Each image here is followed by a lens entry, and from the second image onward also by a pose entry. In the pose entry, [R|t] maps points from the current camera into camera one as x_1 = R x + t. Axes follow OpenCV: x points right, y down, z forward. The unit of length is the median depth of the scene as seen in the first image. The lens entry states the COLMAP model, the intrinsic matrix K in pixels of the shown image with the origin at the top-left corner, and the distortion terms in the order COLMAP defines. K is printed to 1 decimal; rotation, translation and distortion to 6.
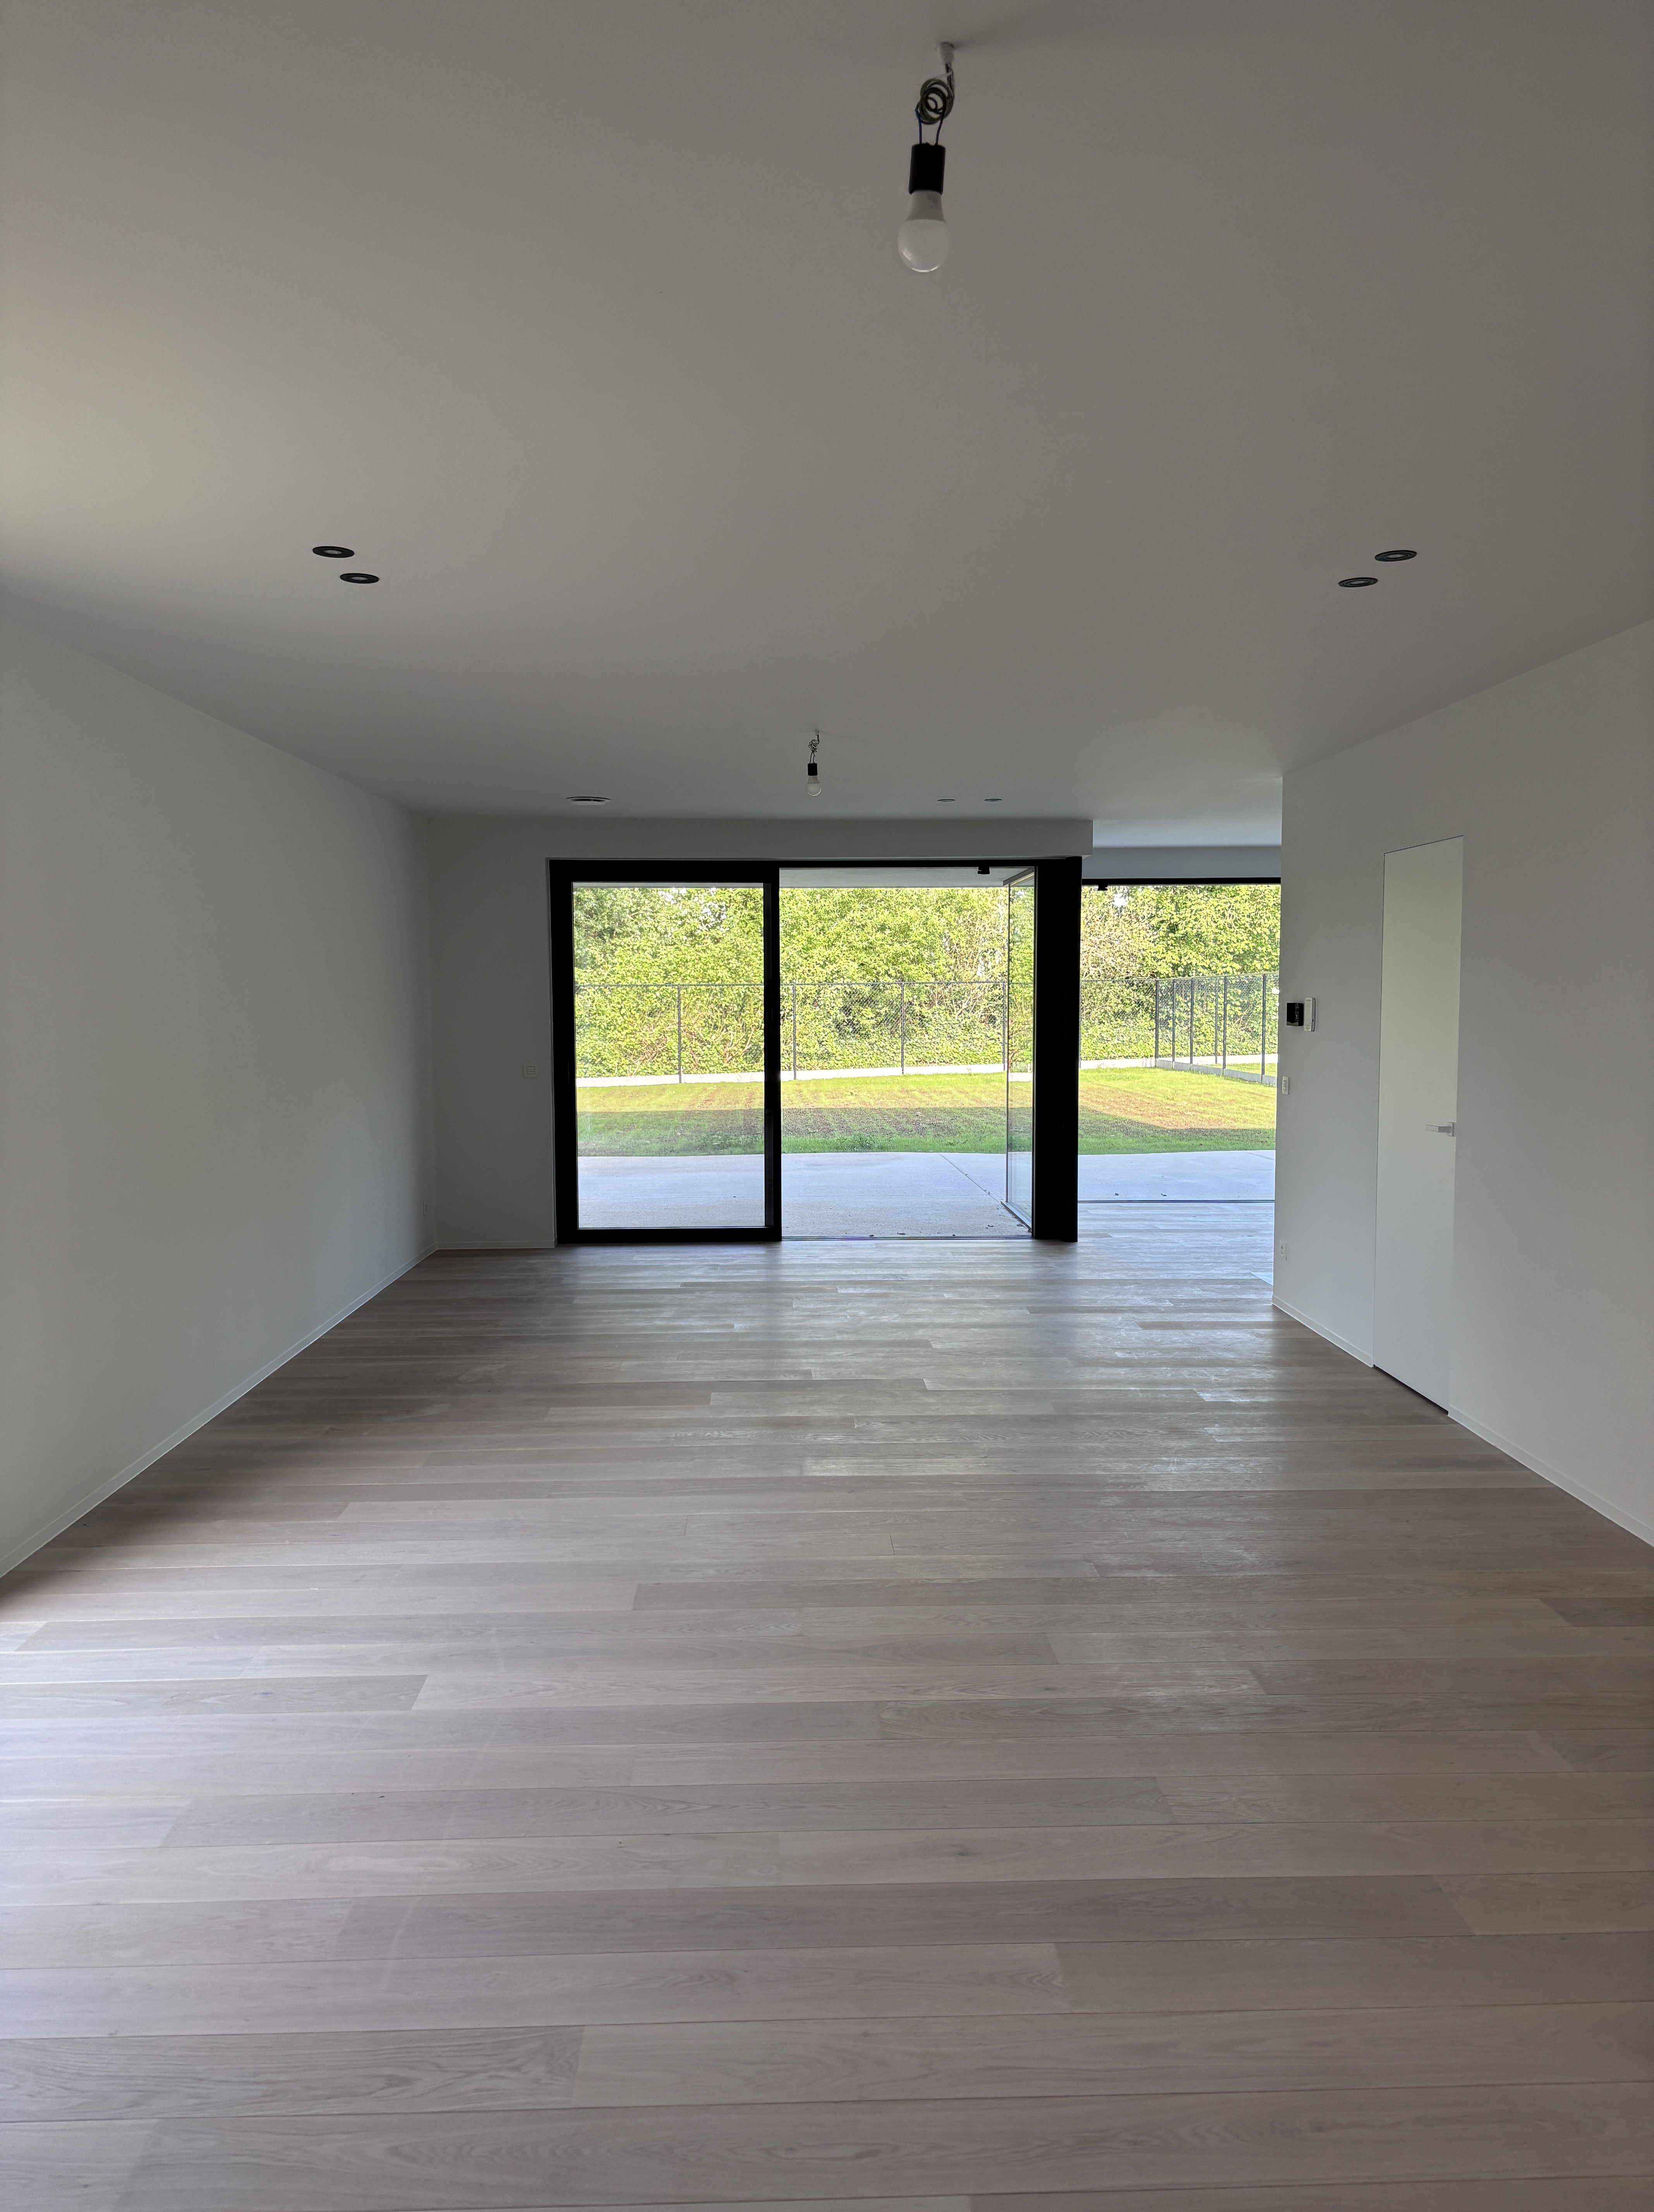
lens RADIAL K [[1636.6, 0, 827.0], [0, 1636.6, 1106.0], [0, 0, 1]] dist [0.061662, 0.000215]
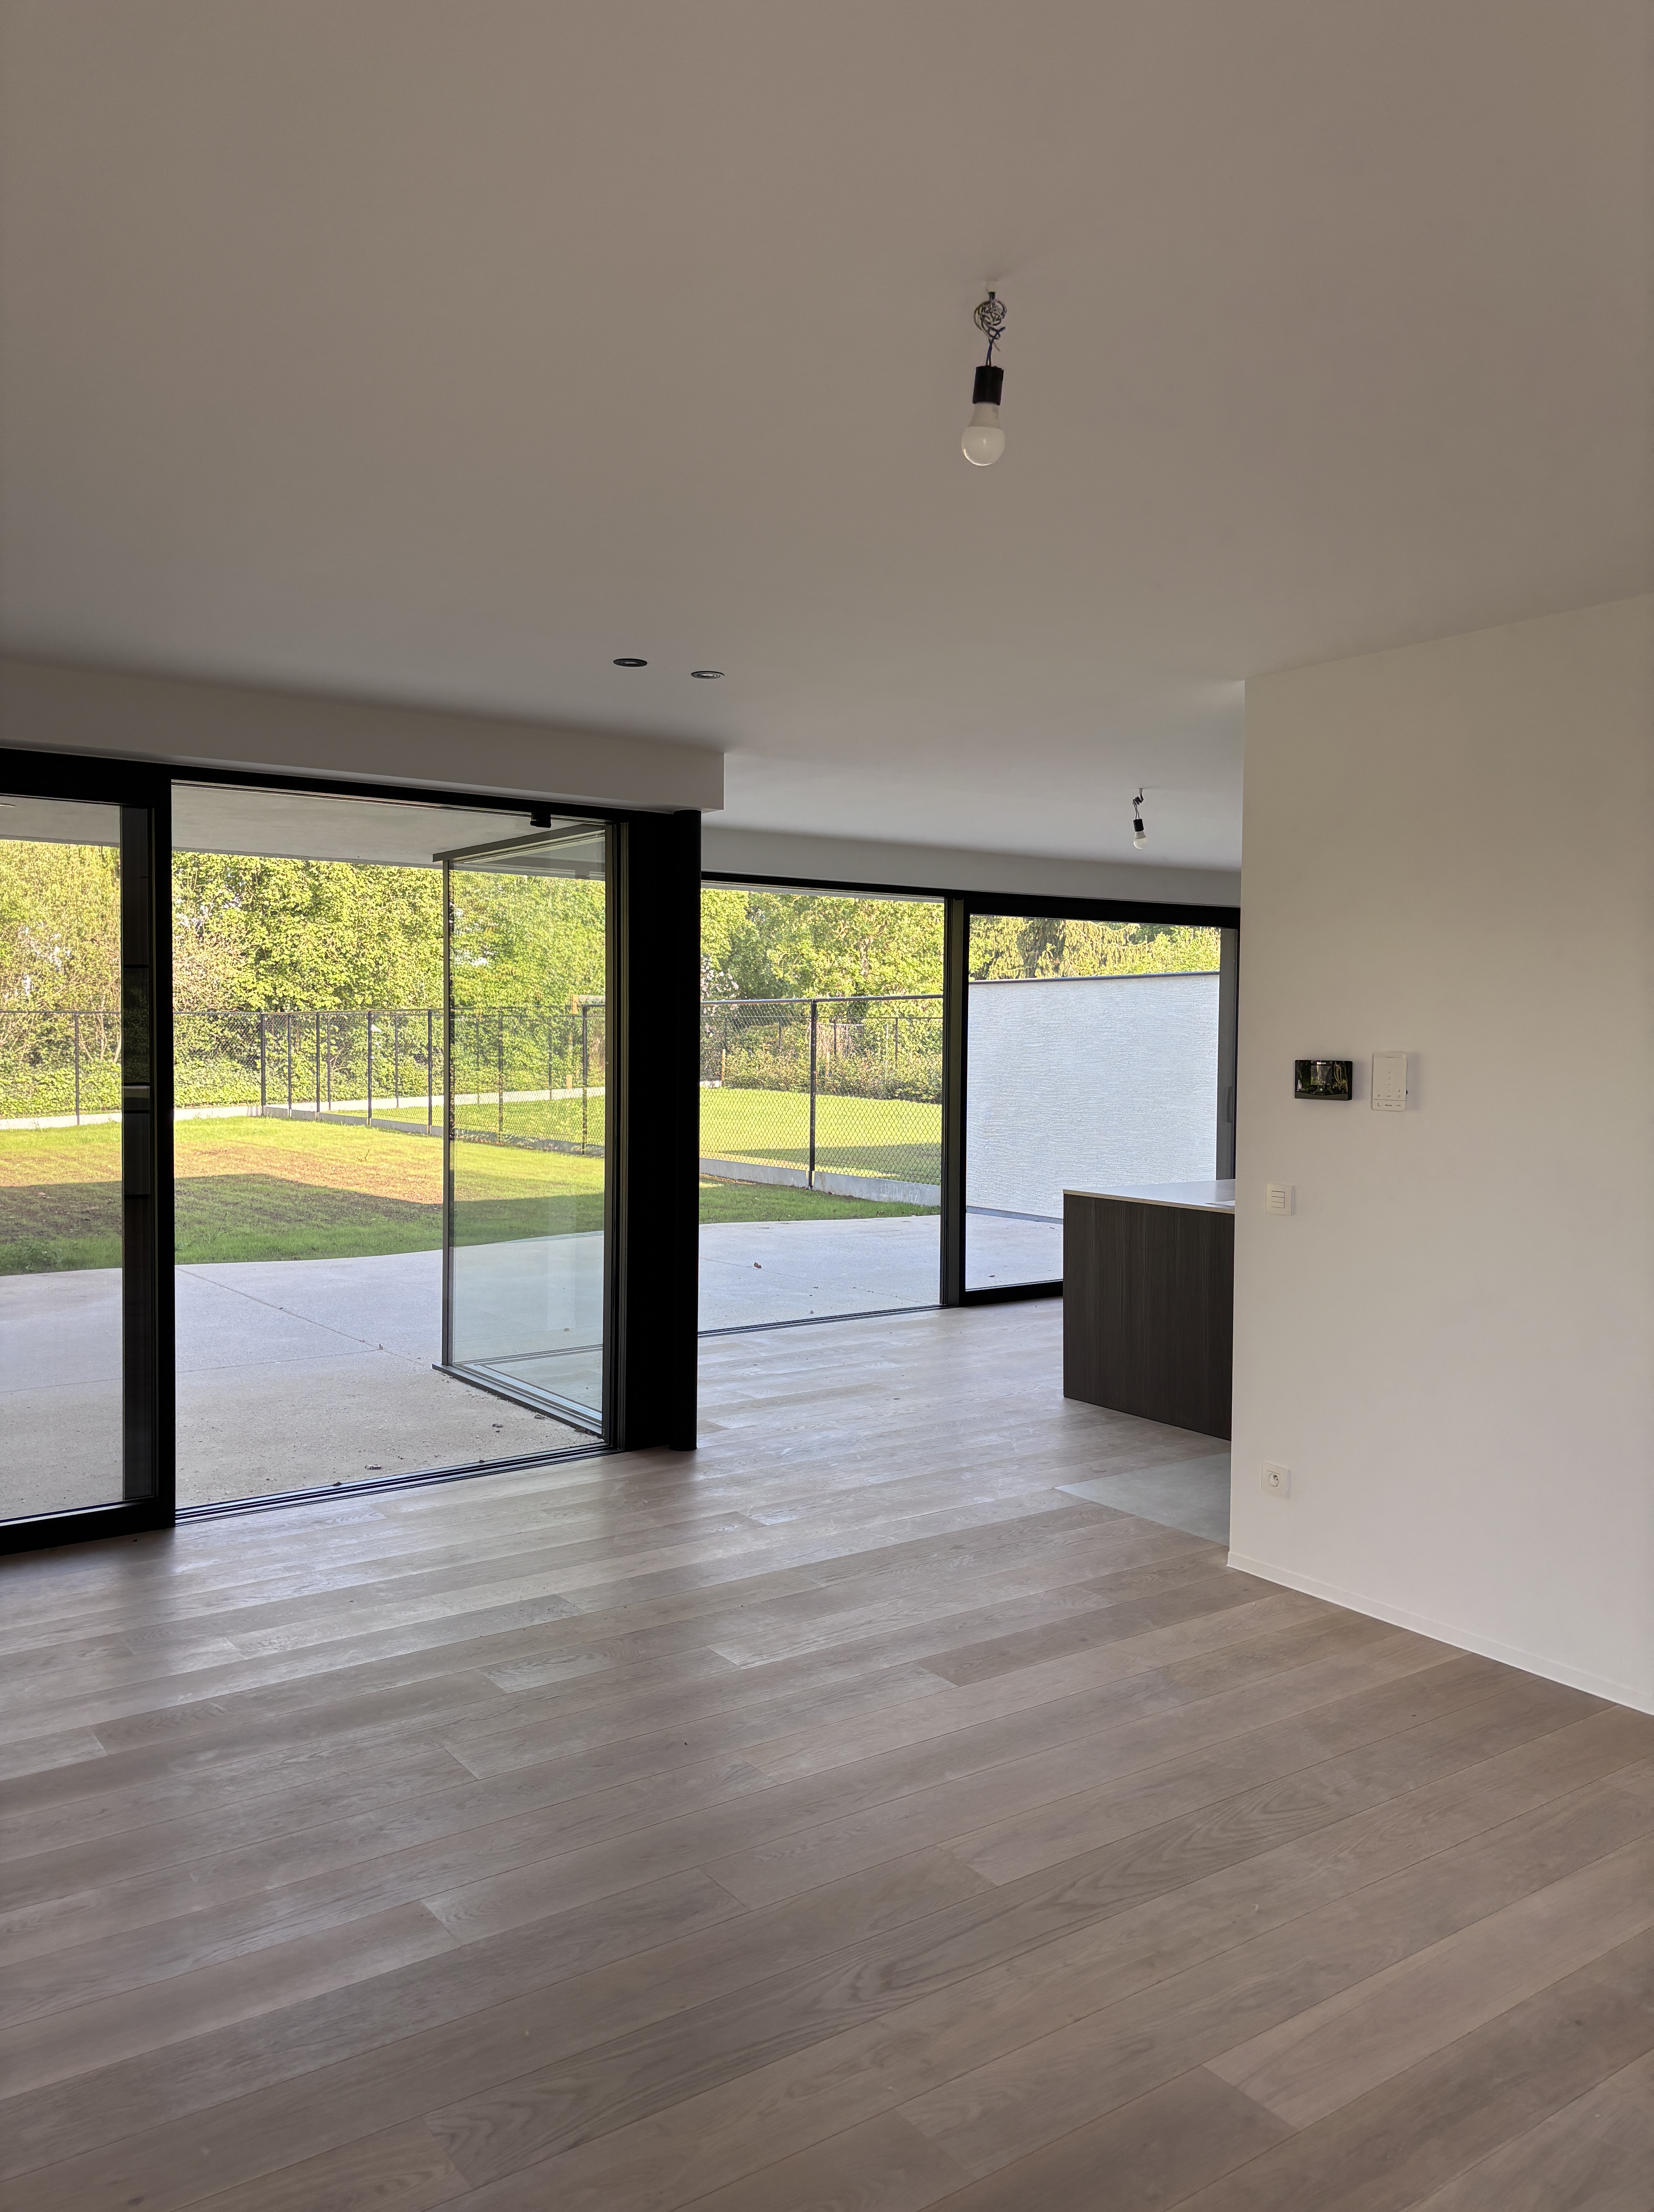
lens RADIAL K [[1636.6, 0, 827.0], [0, 1636.6, 1106.0], [0, 0, 1]] dist [0.061662, 0.000215]
pose [[0.826736, -0.014071, 0.562414, -0.035272], [0.026583, 0.999548, -0.014068, -0.007999], [-0.561961, 0.026581, 0.826736, 0.113641]]
